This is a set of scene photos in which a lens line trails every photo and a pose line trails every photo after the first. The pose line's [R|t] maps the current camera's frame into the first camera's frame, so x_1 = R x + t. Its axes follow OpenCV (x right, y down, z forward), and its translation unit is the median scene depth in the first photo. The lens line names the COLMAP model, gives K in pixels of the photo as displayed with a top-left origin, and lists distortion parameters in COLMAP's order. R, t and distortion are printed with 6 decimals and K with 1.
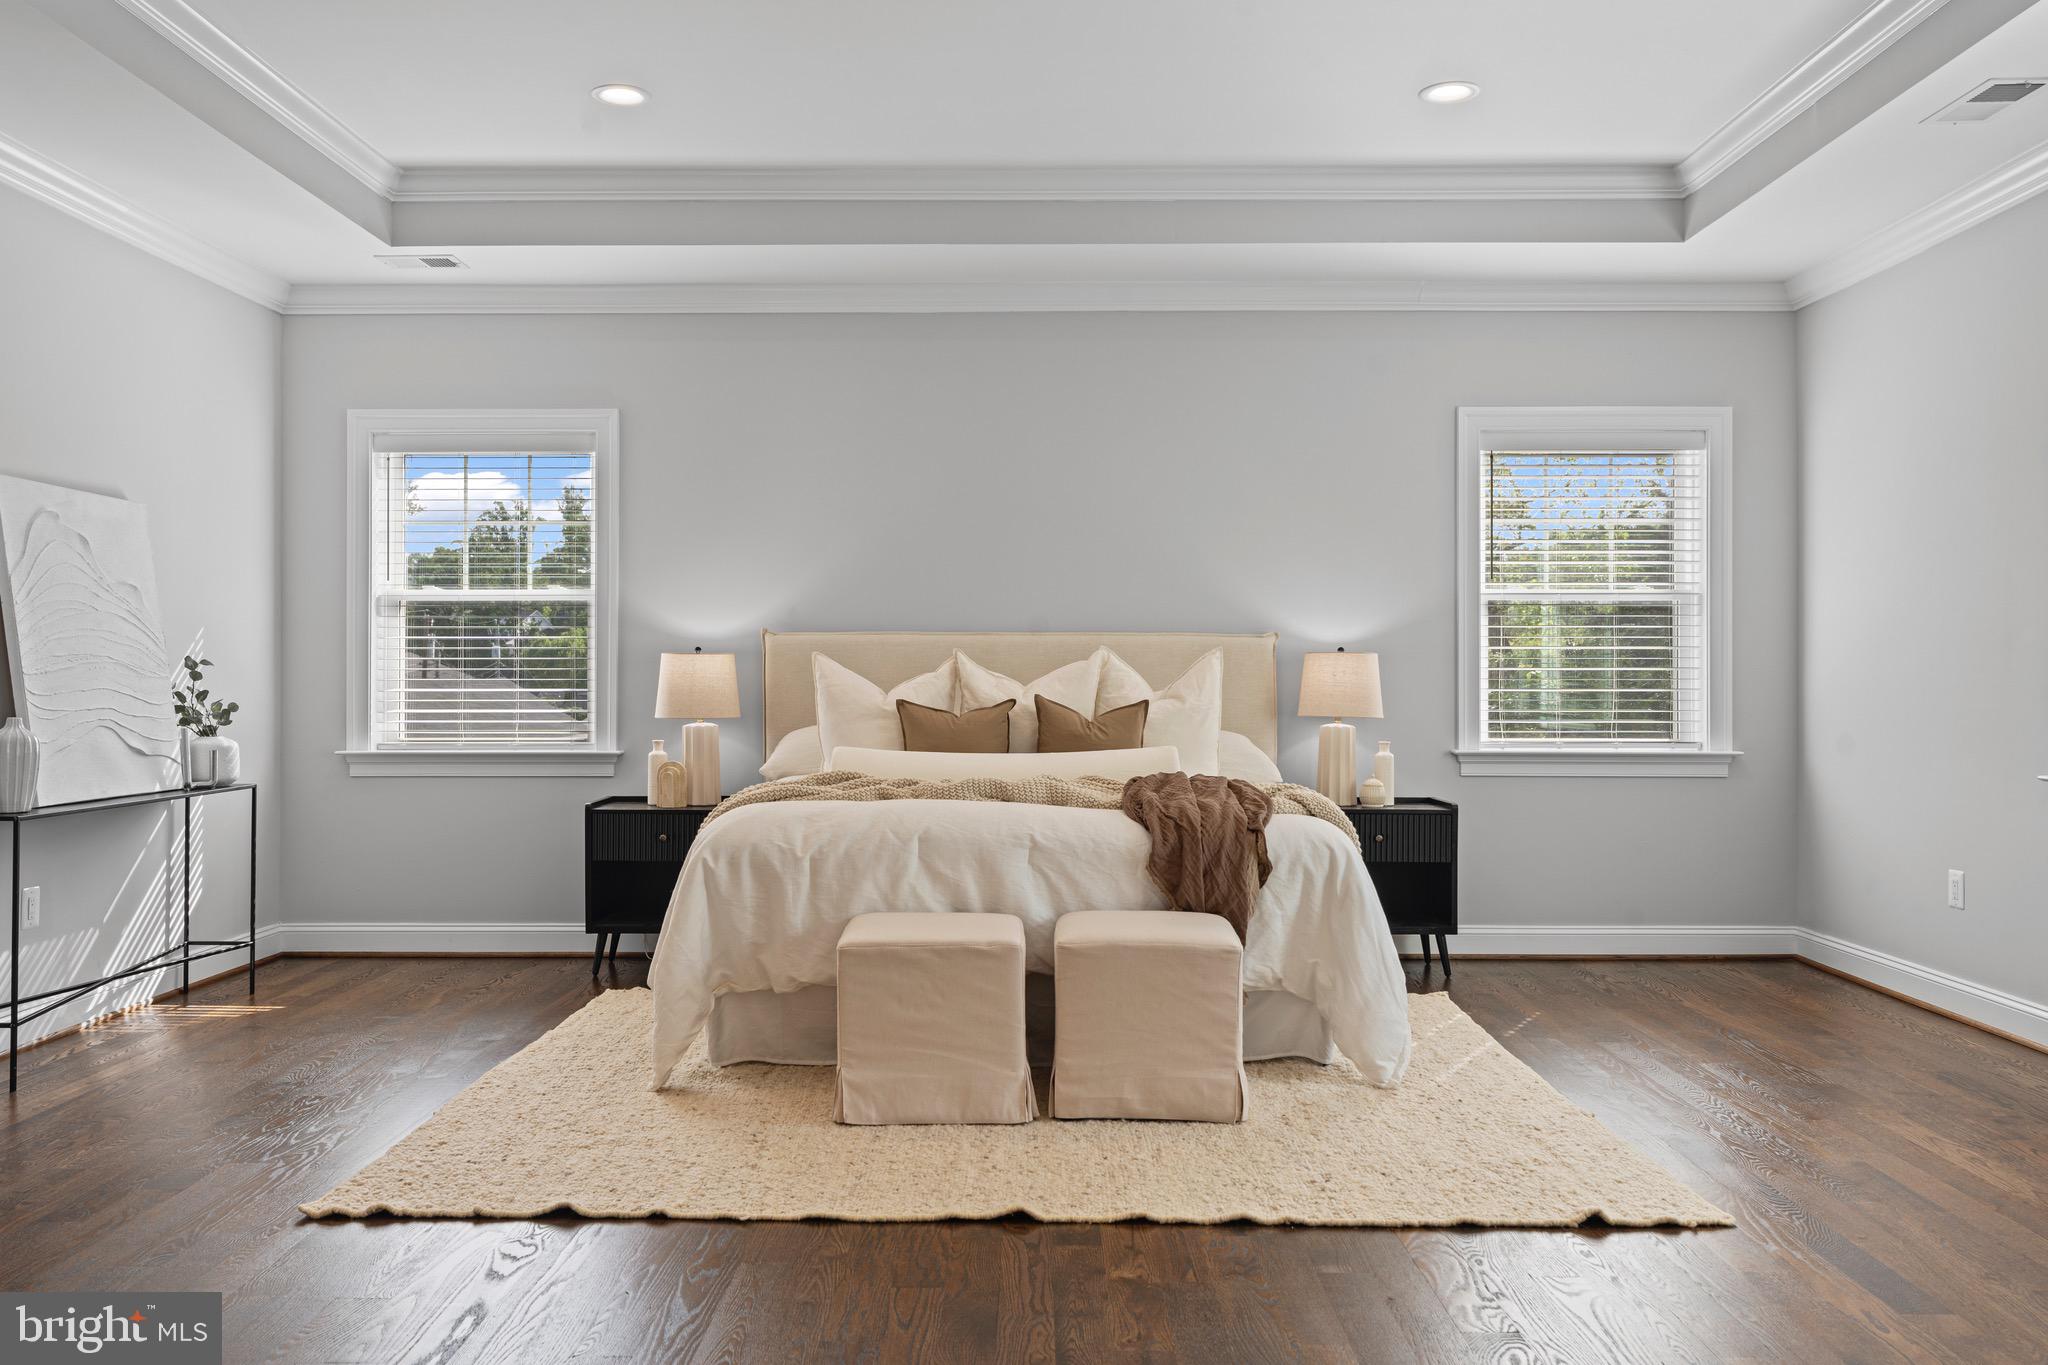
lens RADIAL K [[1612.0, 0, 1021.1], [0, 1612.0, 682.9], [0, 0, 1]] dist [-0.010986, -0.005198]
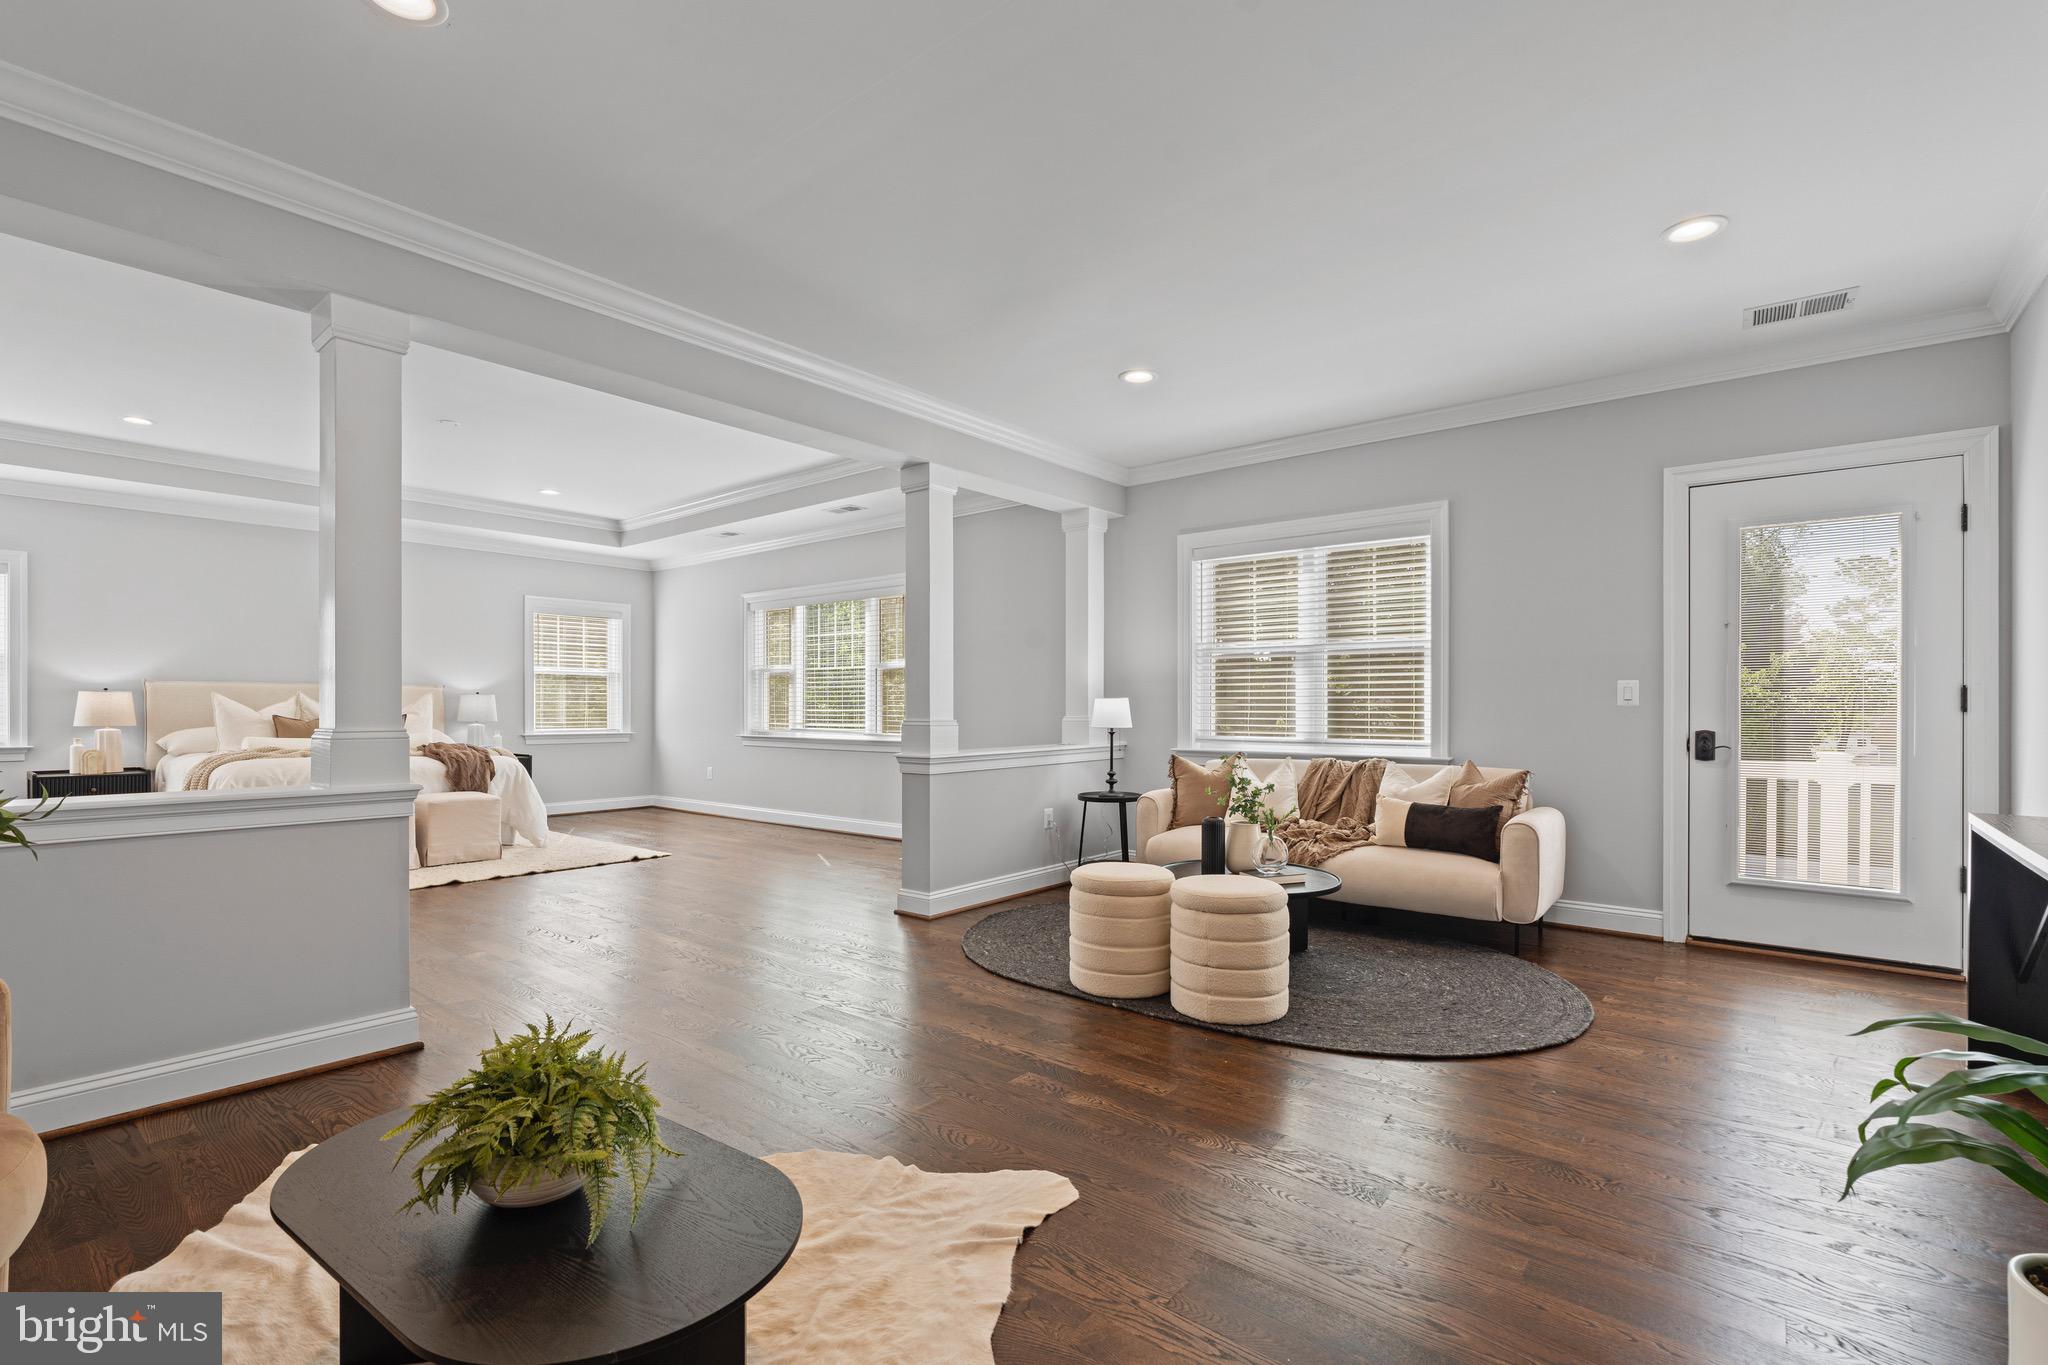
lens RADIAL K [[935.7, 0, 1023.1], [0, 935.7, 701.6], [0, 0, 1]] dist [-0.001540, -0.000217]
pose [[0.623098, 0.002974, 0.782138, -0.387648], [0.001699, 0.999985, -0.005156, 0.001068], [-0.782142, 0.004542, 0.623084, -0.510735]]
